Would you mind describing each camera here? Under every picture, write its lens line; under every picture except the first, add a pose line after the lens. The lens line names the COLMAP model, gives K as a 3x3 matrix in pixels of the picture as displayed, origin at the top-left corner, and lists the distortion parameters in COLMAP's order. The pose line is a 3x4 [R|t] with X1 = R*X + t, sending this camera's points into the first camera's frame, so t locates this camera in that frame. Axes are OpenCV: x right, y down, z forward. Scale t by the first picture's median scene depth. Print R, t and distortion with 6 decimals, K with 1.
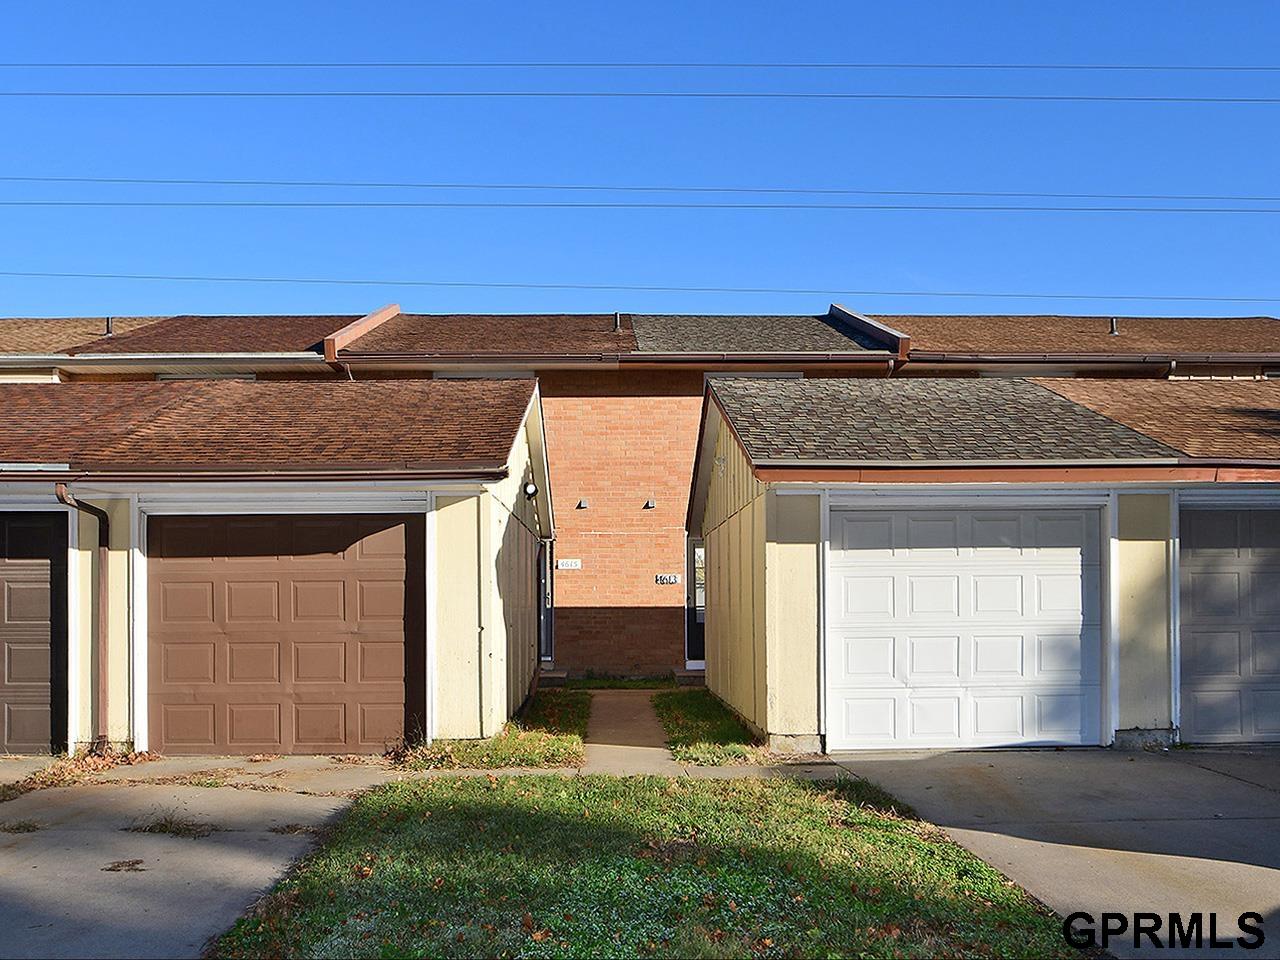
lens RADIAL K [[1116.2, 0, 640.0], [0, 1116.2, 480.0], [0, 0, 1]] dist [-0.005787, -0.013469]
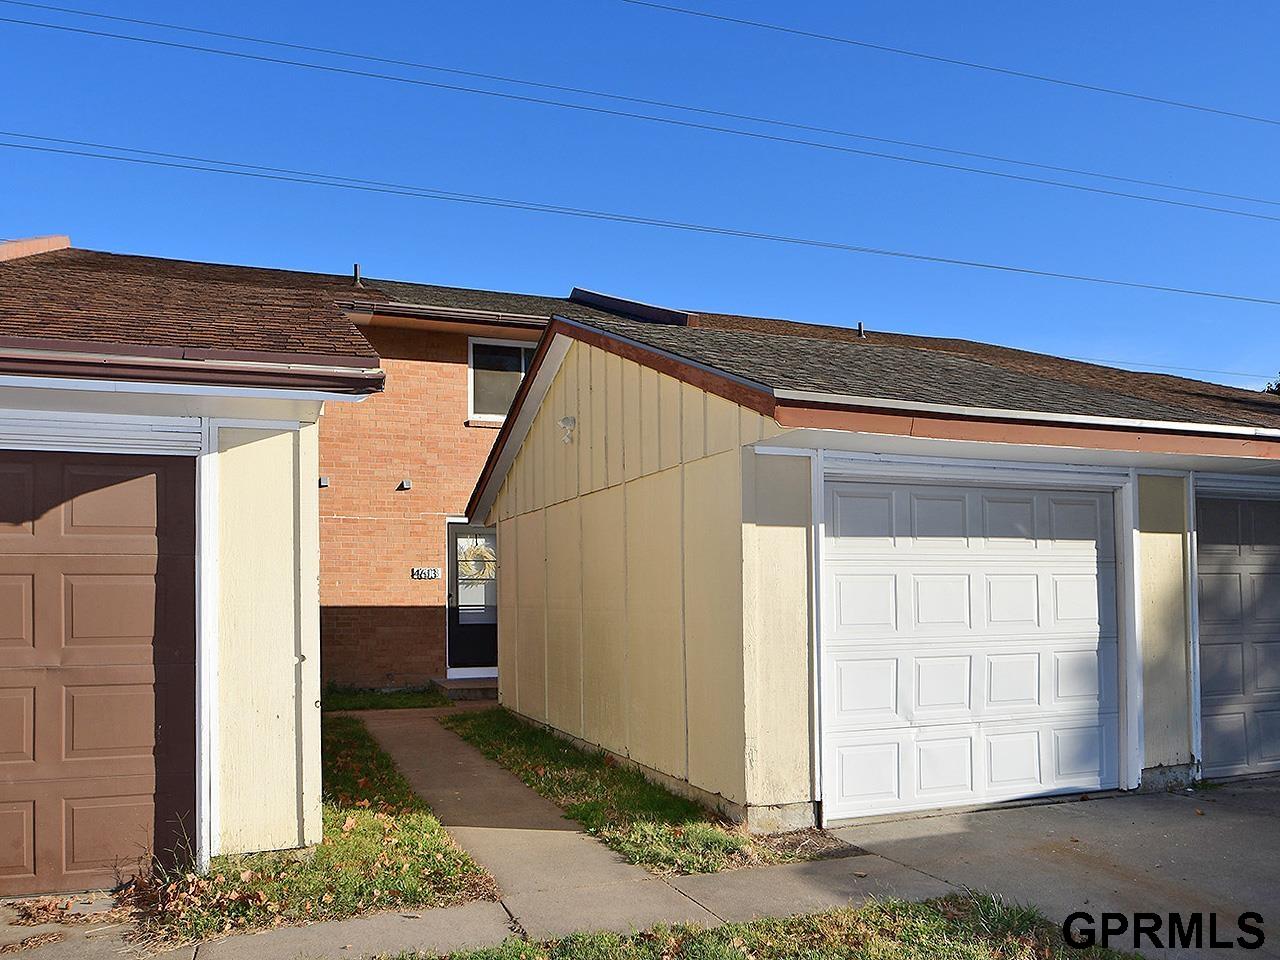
lens RADIAL K [[1001.0, 0, 641.8], [0, 1001.0, 521.1], [0, 0, 1]] dist [-0.024924, -0.000348]
pose [[0.943141, 0.026190, 0.331361, -0.146274], [-0.038296, 0.998814, 0.030057, 0.038714], [-0.330181, -0.041038, 0.943025, 0.446860]]
